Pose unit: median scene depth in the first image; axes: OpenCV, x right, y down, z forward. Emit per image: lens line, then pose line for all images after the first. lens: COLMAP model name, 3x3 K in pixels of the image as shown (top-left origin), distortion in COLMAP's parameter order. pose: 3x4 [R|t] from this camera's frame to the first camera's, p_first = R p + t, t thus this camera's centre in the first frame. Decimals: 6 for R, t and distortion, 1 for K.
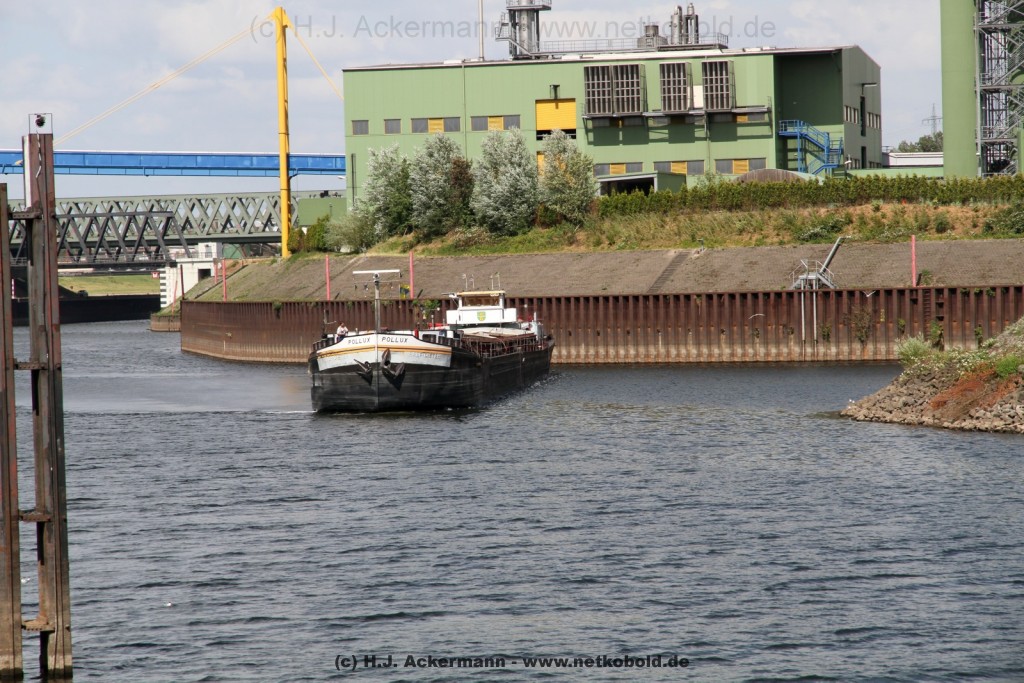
lens RADIAL K [[3912.2, 0, 512.5], [0, 3912.2, 339.0], [0, 0, 1]] dist [0.555614, 0.000000]
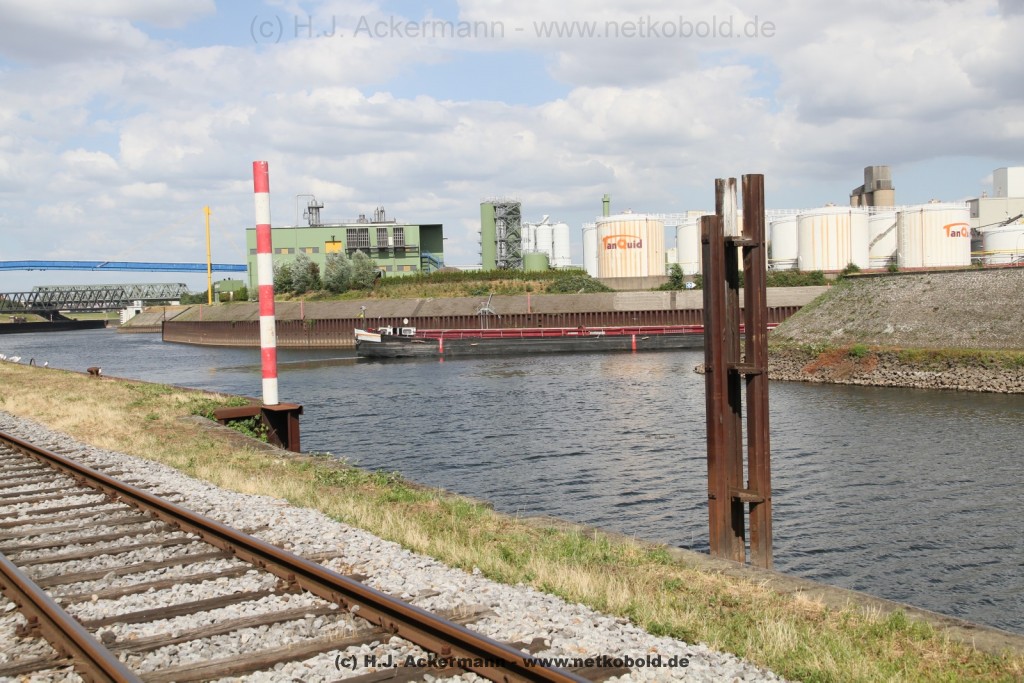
lens RADIAL K [[1175.2, 0, 512.4], [0, 1175.2, 344.6], [0, 0, 1]] dist [0.079009, 0.000000]
pose [[0.962649, -0.010302, 0.270555, -0.086395], [0.007695, 0.999913, 0.010696, -0.001281], [-0.270642, -0.008214, 0.962645, 0.234090]]
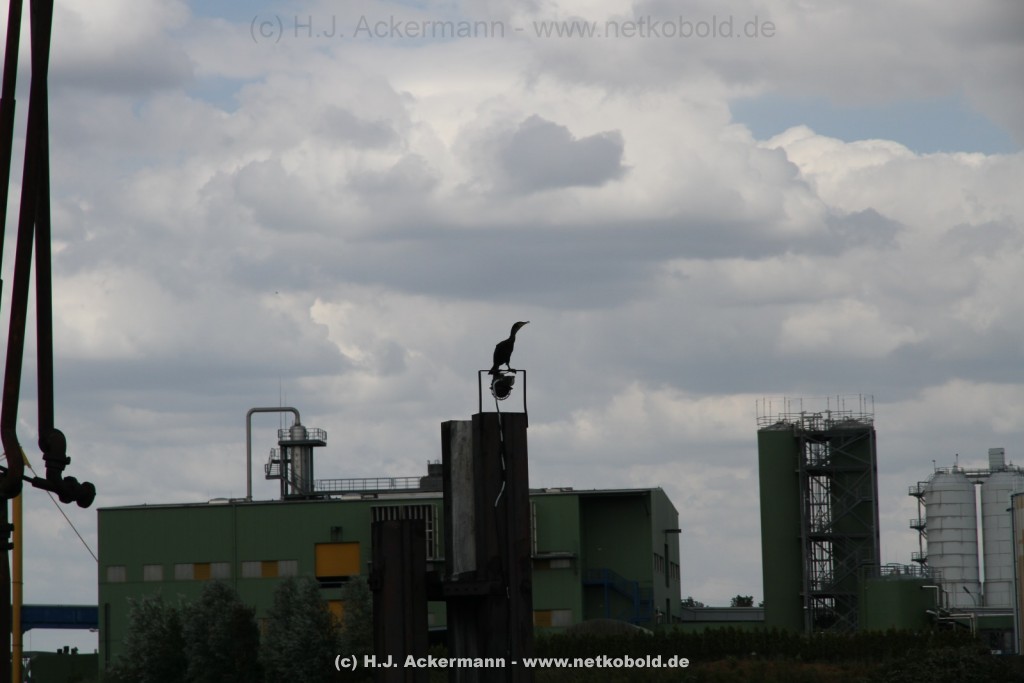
lens RADIAL K [[3912.2, 0, 507.9], [0, 3912.2, 334.2], [0, 0, 1]] dist [0.555614, 0.000000]
pose [[0.995975, 0.011050, 0.088943, -0.031006], [-0.000338, 0.992826, -0.119564, -0.001184], [-0.089626, 0.119052, 0.988835, 0.105442]]
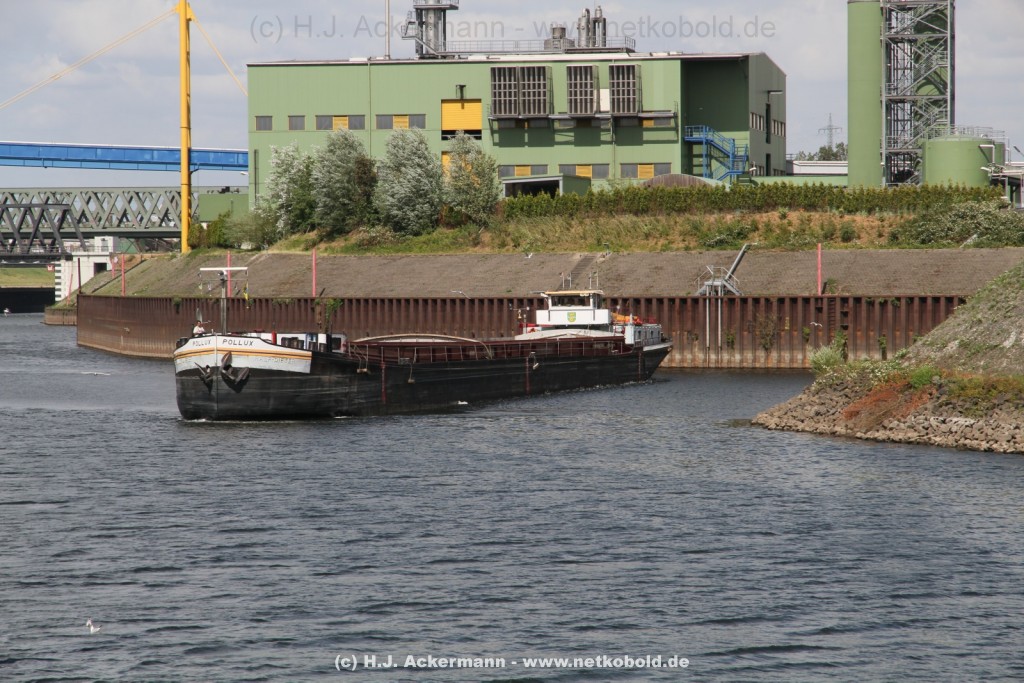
lens RADIAL K [[3912.2, 0, 513.2], [0, 3912.2, 334.3], [0, 0, 1]] dist [0.555614, 0.000000]
pose [[0.999428, 0.019575, 0.027577, -0.002184], [-0.019531, 0.999808, -0.001866, -0.000006], [-0.027608, 0.001326, 0.999618, 0.006084]]
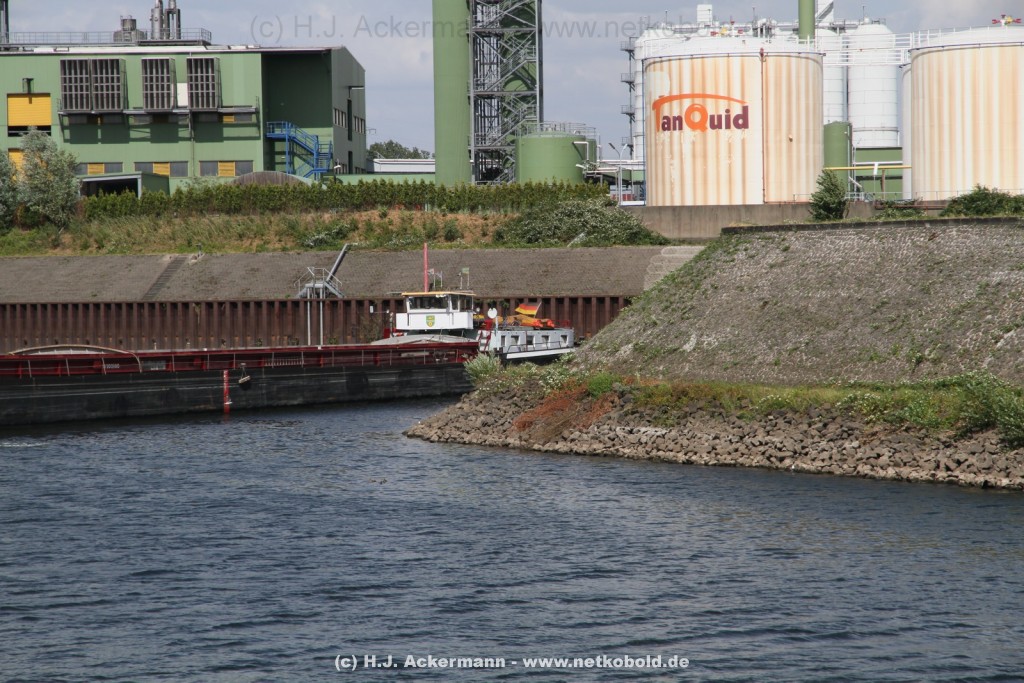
lens RADIAL K [[3912.2, 0, 509.8], [0, 3912.2, 335.3], [0, 0, 1]] dist [0.555614, 0.000000]
pose [[0.989035, 0.009185, 0.147396, -0.014400], [-0.008706, 0.999955, -0.003896, -0.000350], [-0.147425, 0.002570, 0.989070, 0.044388]]
